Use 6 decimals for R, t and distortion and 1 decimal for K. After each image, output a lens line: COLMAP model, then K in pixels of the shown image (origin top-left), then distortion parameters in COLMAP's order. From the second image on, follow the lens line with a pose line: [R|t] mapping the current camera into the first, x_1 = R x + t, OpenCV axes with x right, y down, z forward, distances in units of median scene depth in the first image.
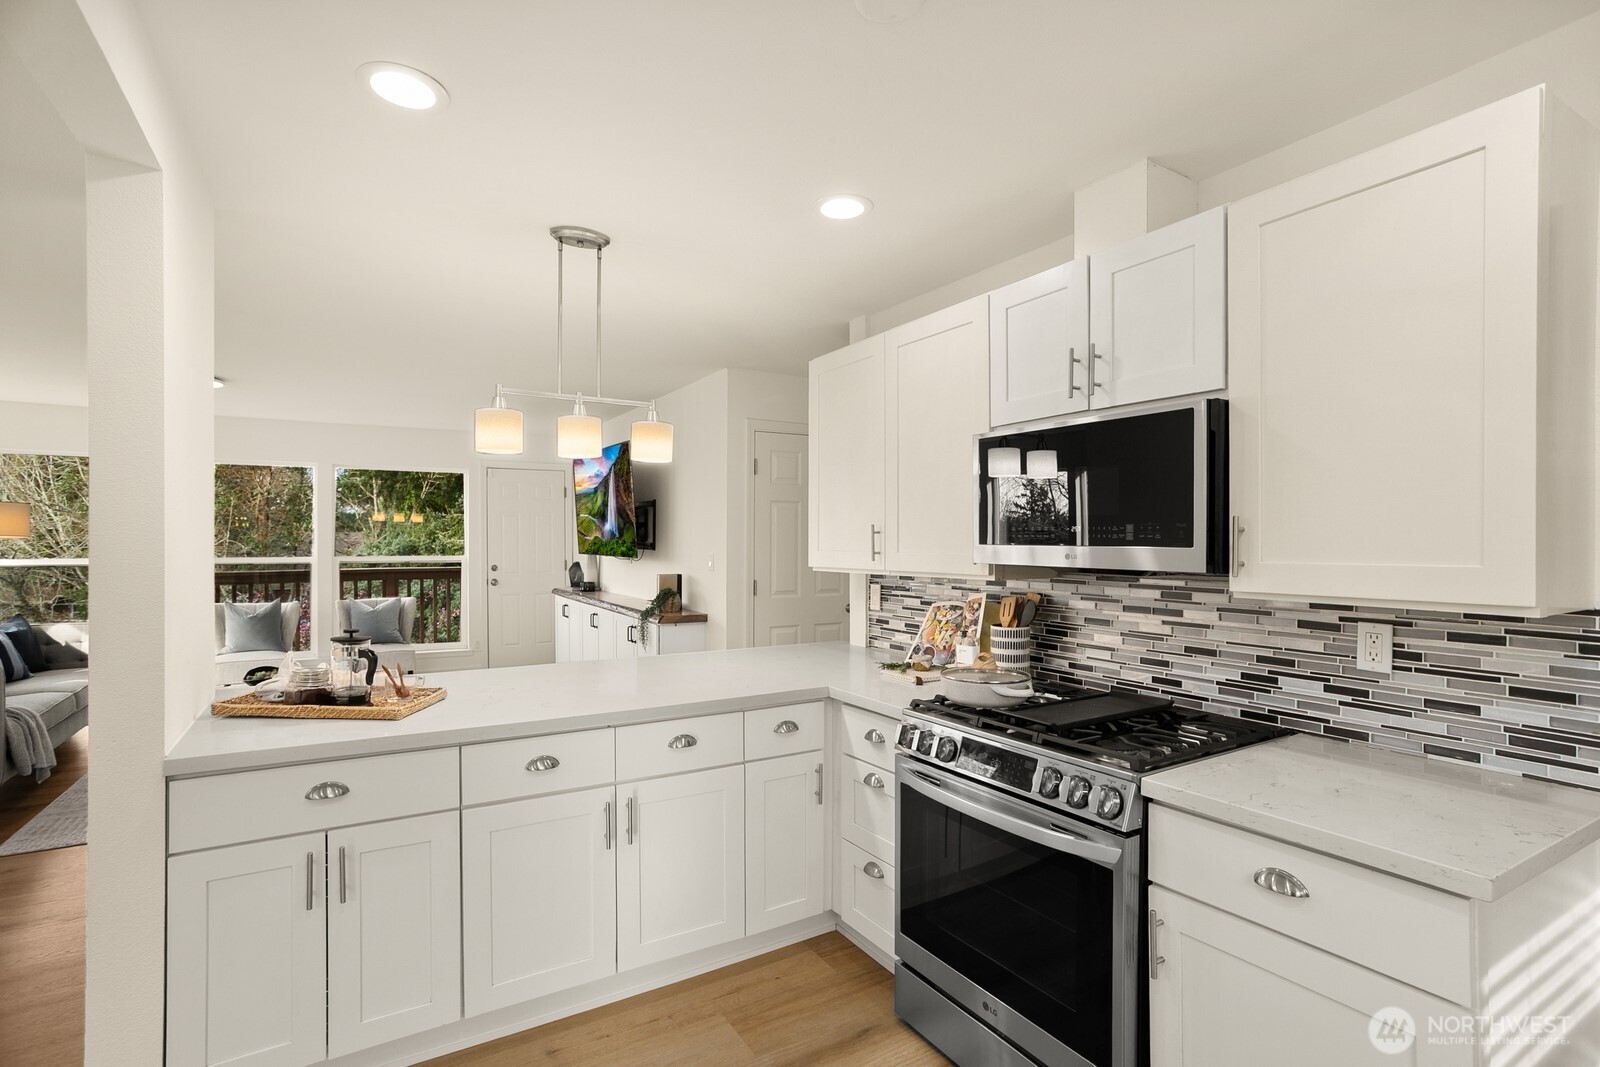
lens RADIAL K [[772.2, 0, 798.9], [0, 772.2, 543.0], [0, 0, 1]] dist [-0.021124, 0.013541]
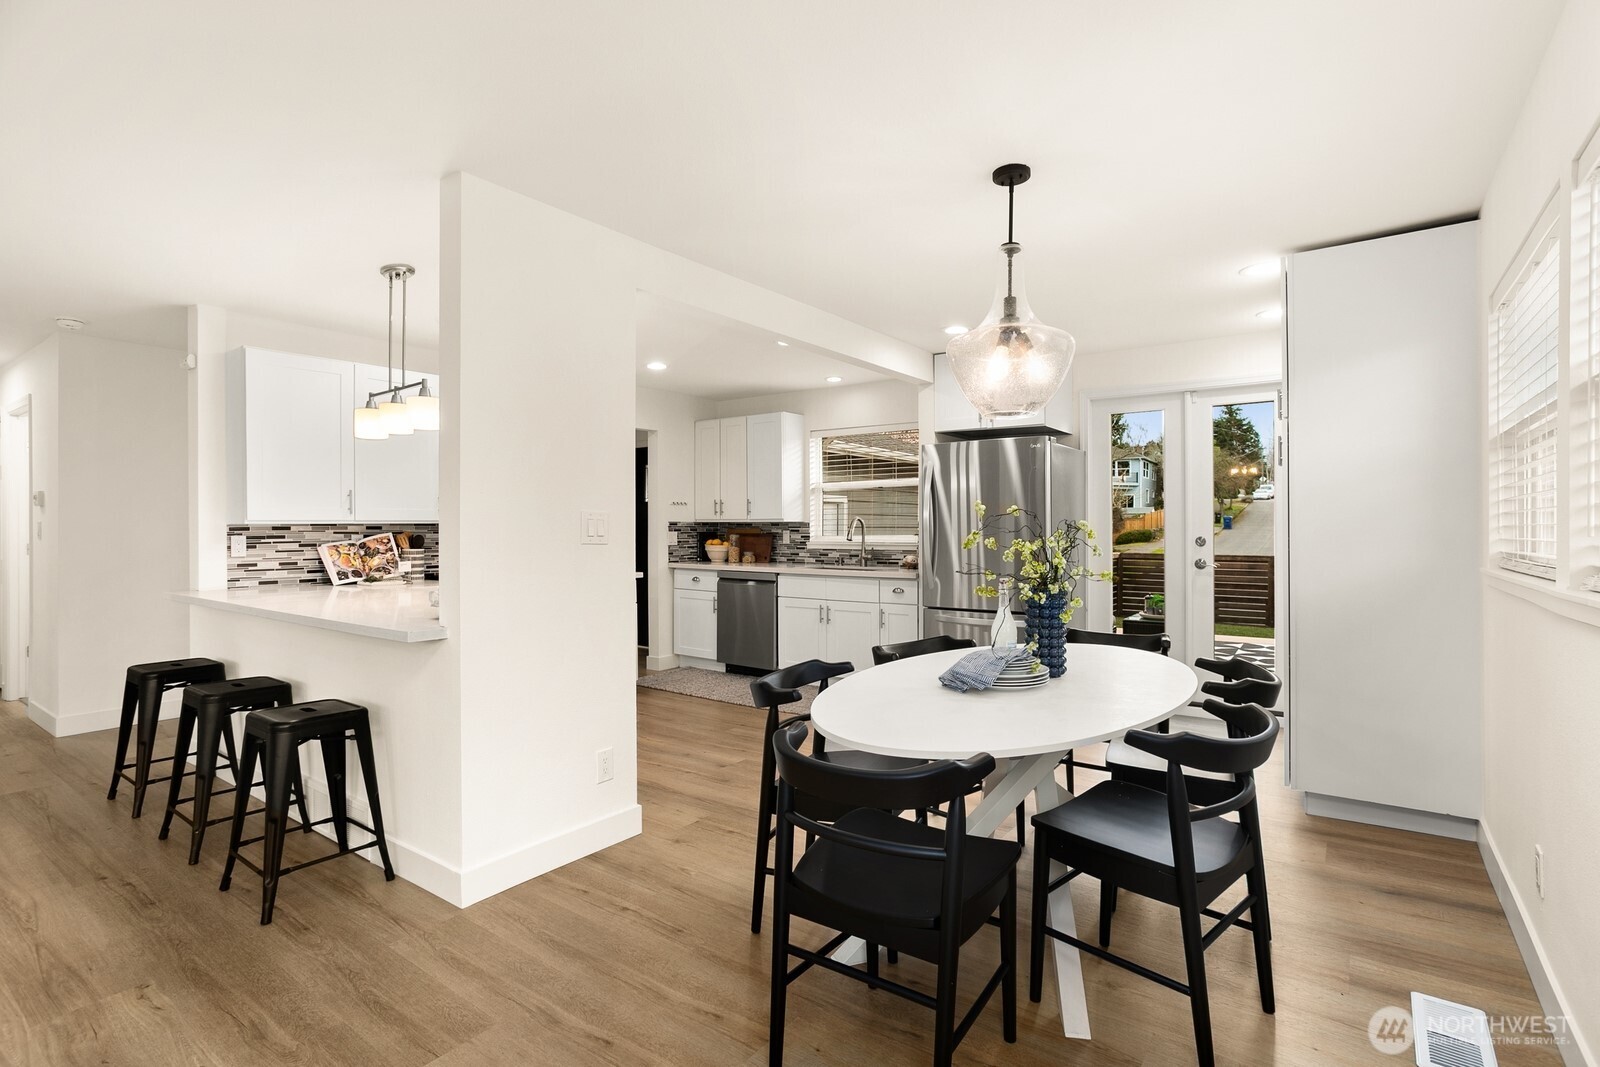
lens RADIAL K [[772.2, 0, 789.5], [0, 772.2, 530.3], [0, 0, 1]] dist [-0.021124, 0.013541]
pose [[-0.378330, -0.002762, 0.925667, -2.180897], [0.005755, 0.999969, 0.005336, 0.070581], [-0.925653, 0.007346, -0.378303, 1.057176]]
